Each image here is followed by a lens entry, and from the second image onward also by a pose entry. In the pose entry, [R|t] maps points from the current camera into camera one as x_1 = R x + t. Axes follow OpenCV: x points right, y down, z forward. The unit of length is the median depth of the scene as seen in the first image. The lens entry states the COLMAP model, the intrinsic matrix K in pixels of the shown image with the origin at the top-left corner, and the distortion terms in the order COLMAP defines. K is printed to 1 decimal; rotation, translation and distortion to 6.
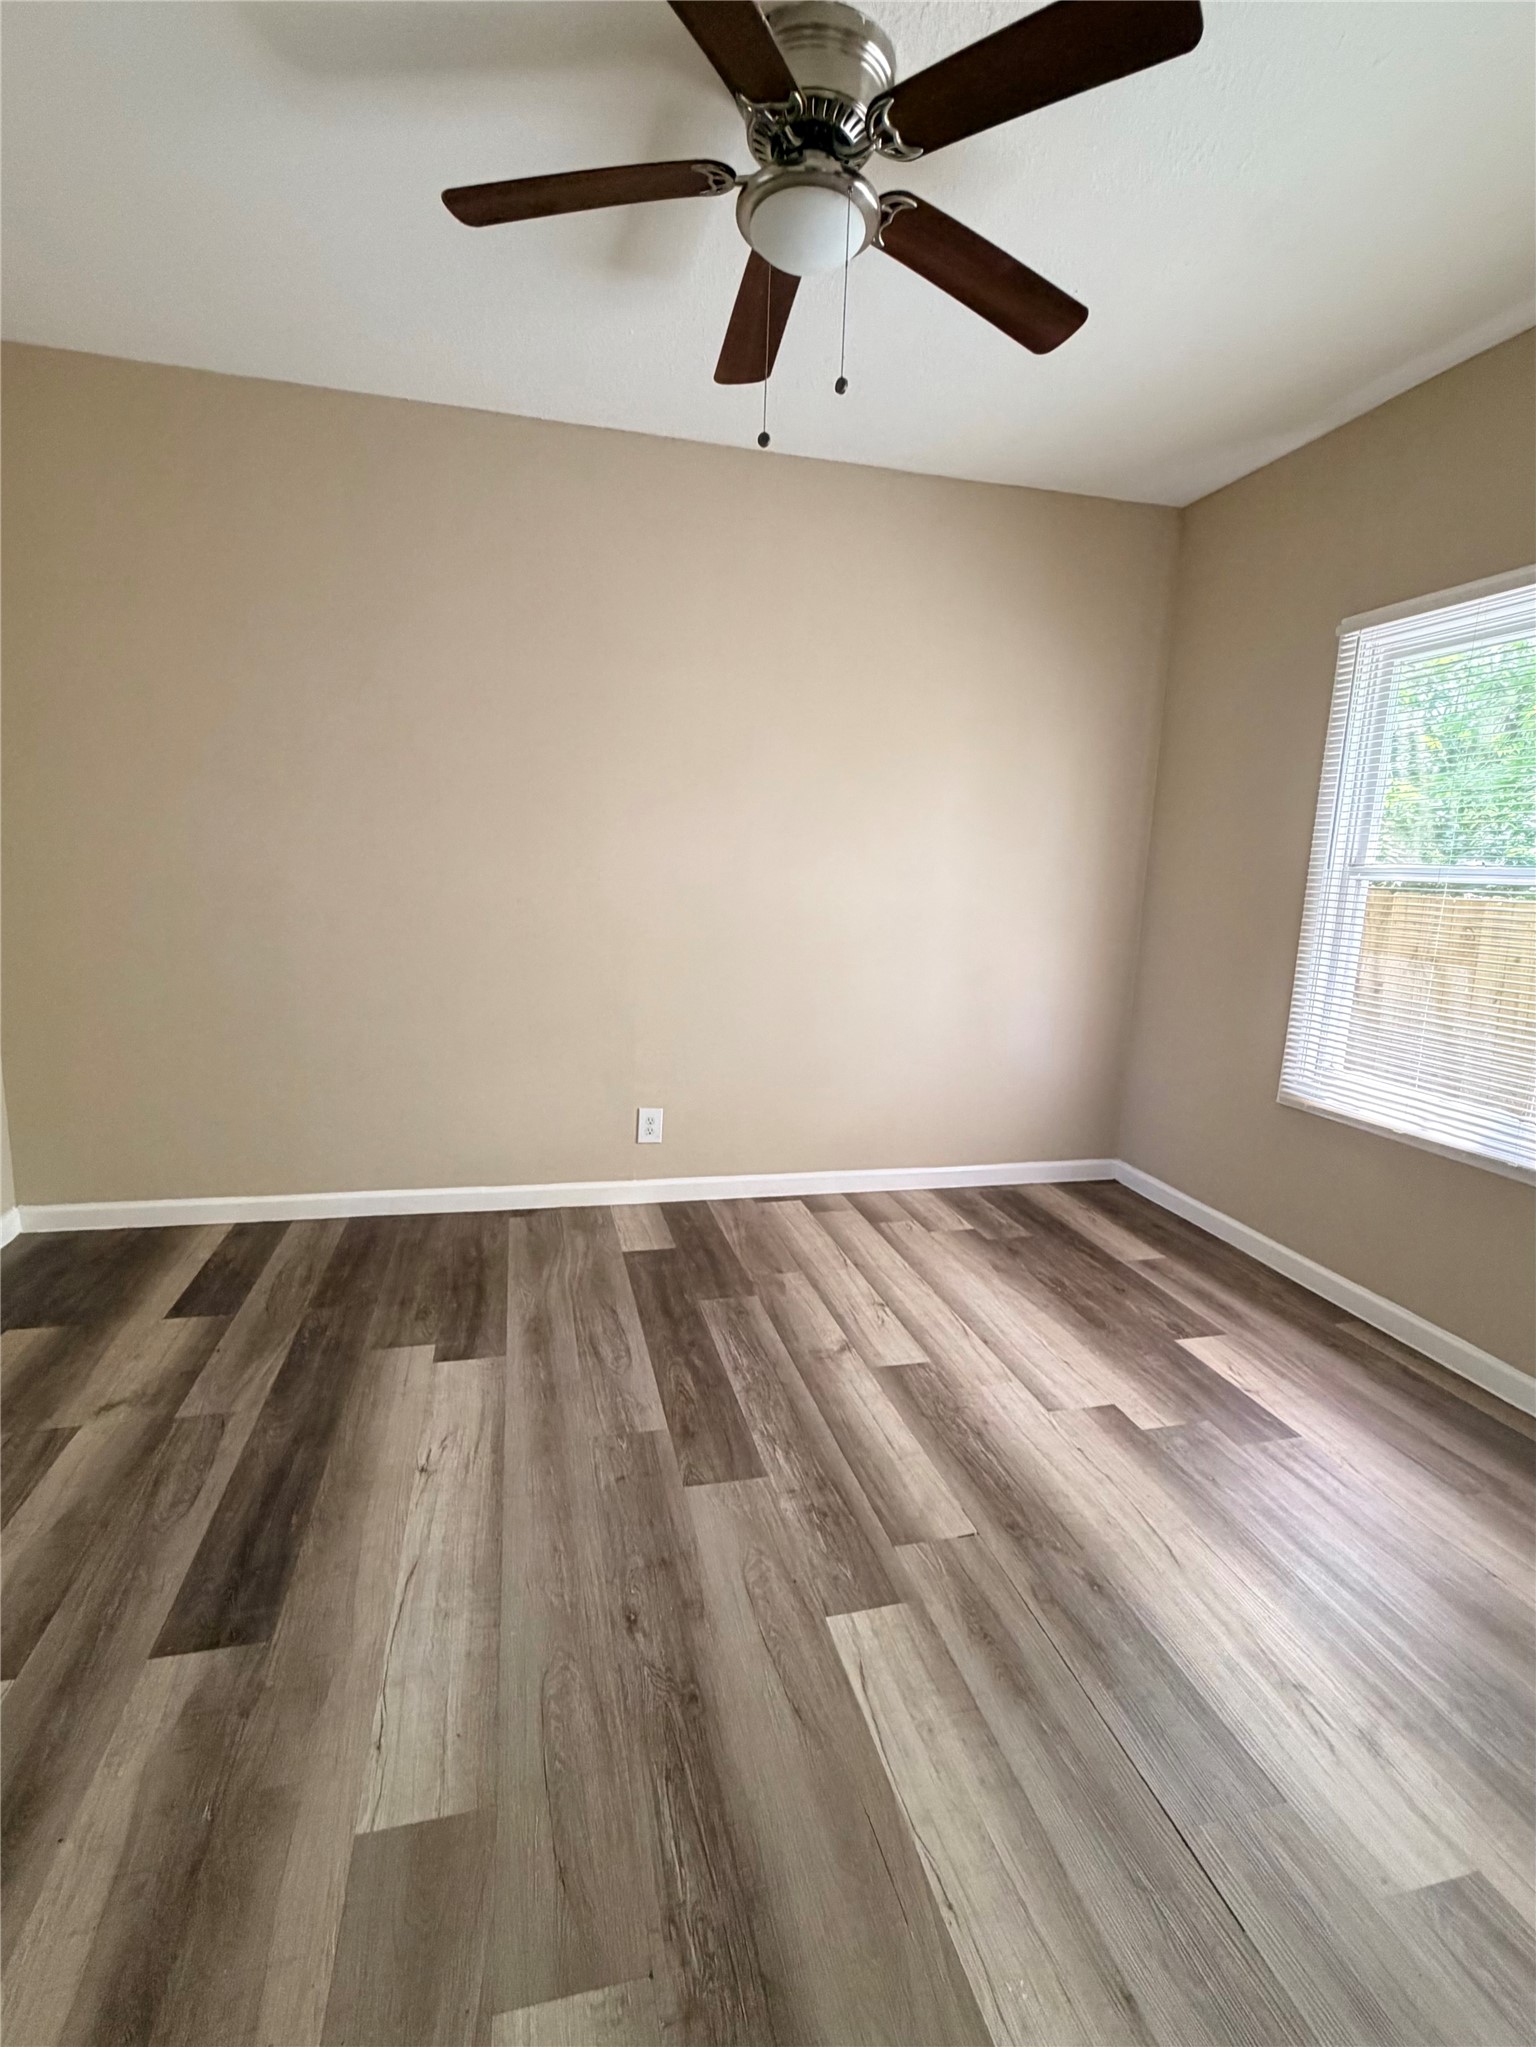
lens RADIAL K [[949.1, 0, 768.0], [0, 949.1, 1023.5], [0, 0, 1]] dist [-0.002956, -0.000196]
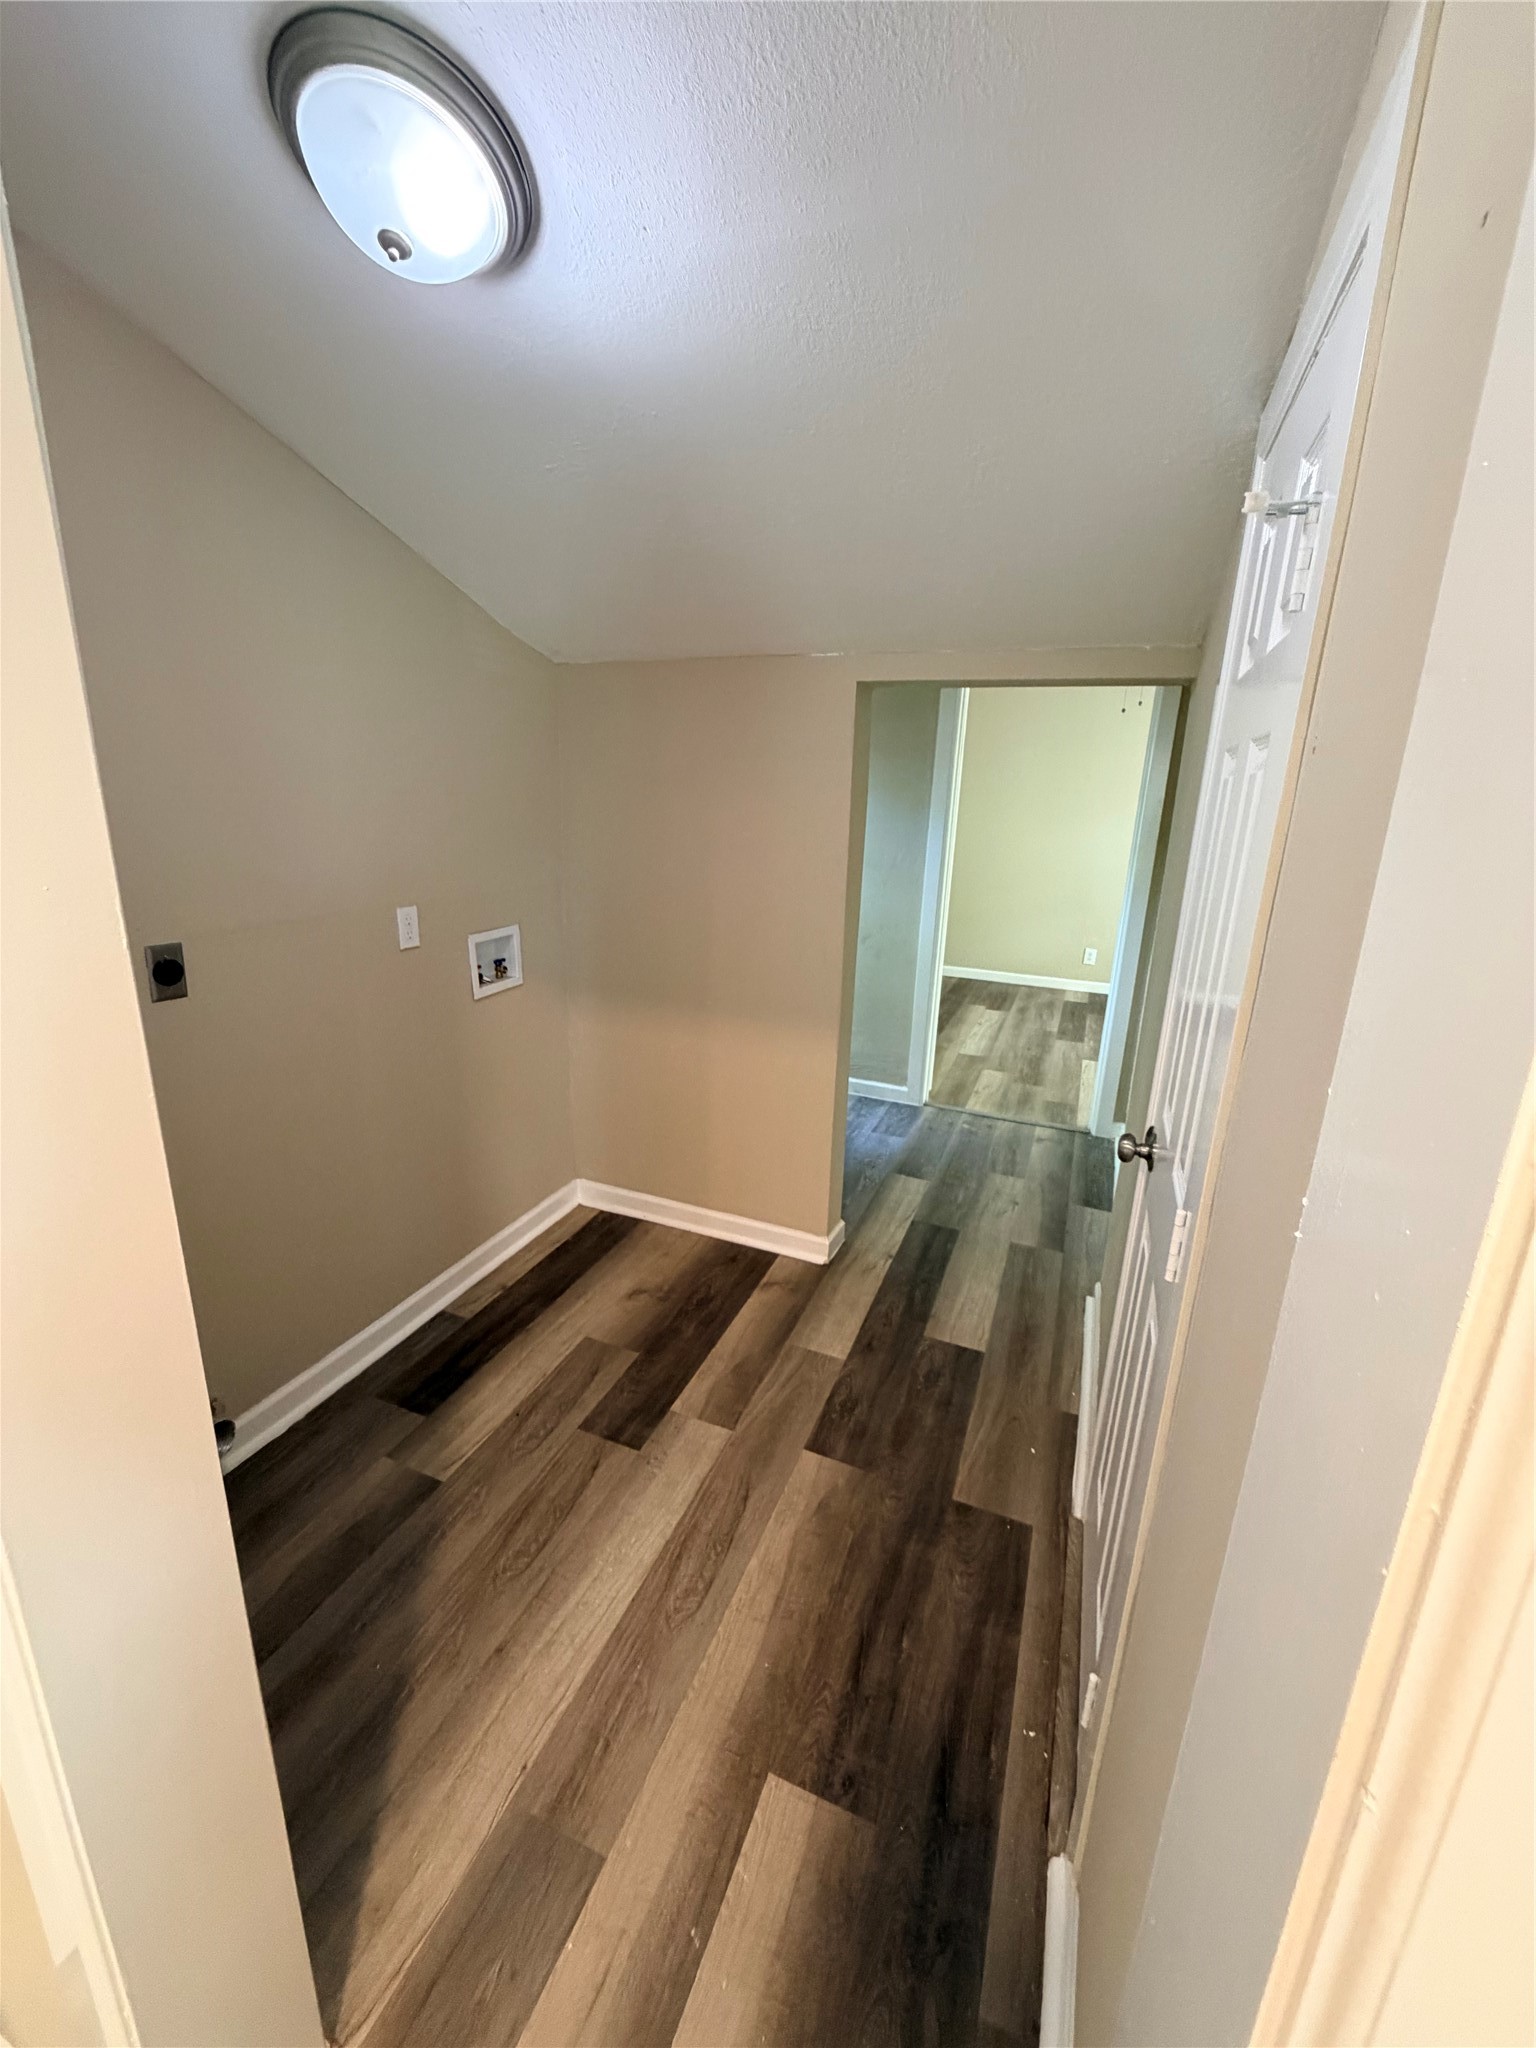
lens RADIAL K [[816.1, 0, 766.9], [0, 816.1, 1015.5], [0, 0, 1]] dist [0.001540, 0.000199]
pose [[0.803416, 0.144653, -0.577580, 0.645245], [-0.102779, 0.989171, 0.104769, 0.197881], [0.586481, -0.024810, 0.809583, -1.645609]]
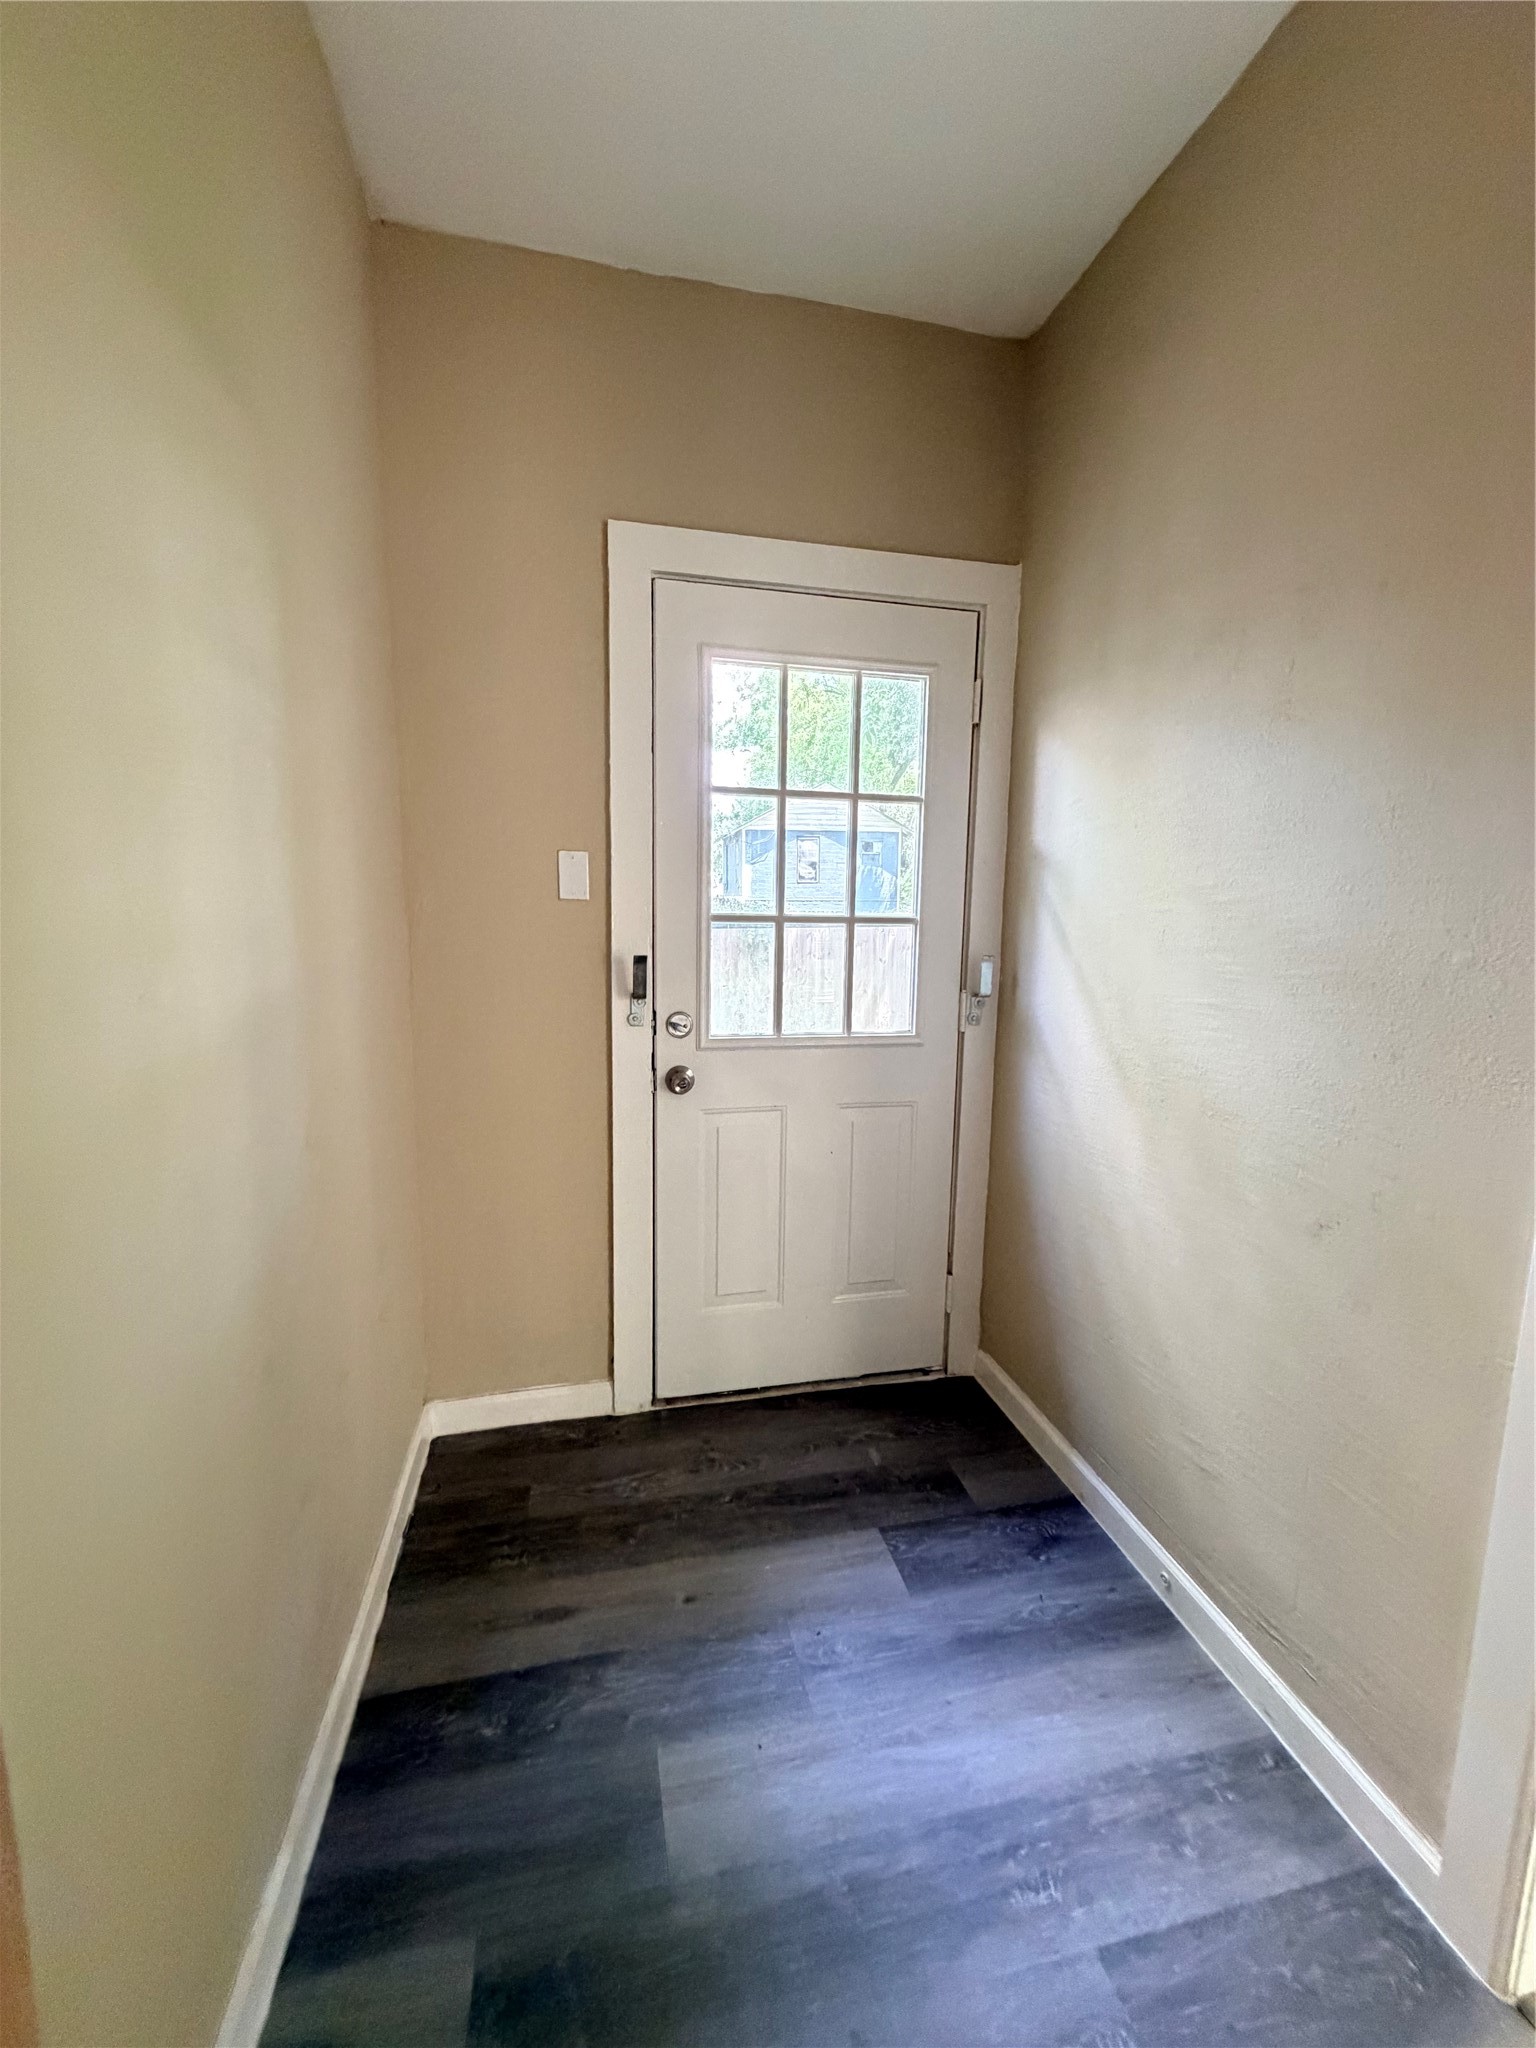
lens RADIAL K [[816.1, 0, 766.9], [0, 816.1, 1015.5], [0, 0, 1]] dist [0.001540, 0.000199]
pose [[-0.025257, 0.095509, -0.995108, 0.264006], [-0.189623, 0.976896, 0.098574, 0.067961], [0.981532, 0.191185, -0.006562, -0.364214]]
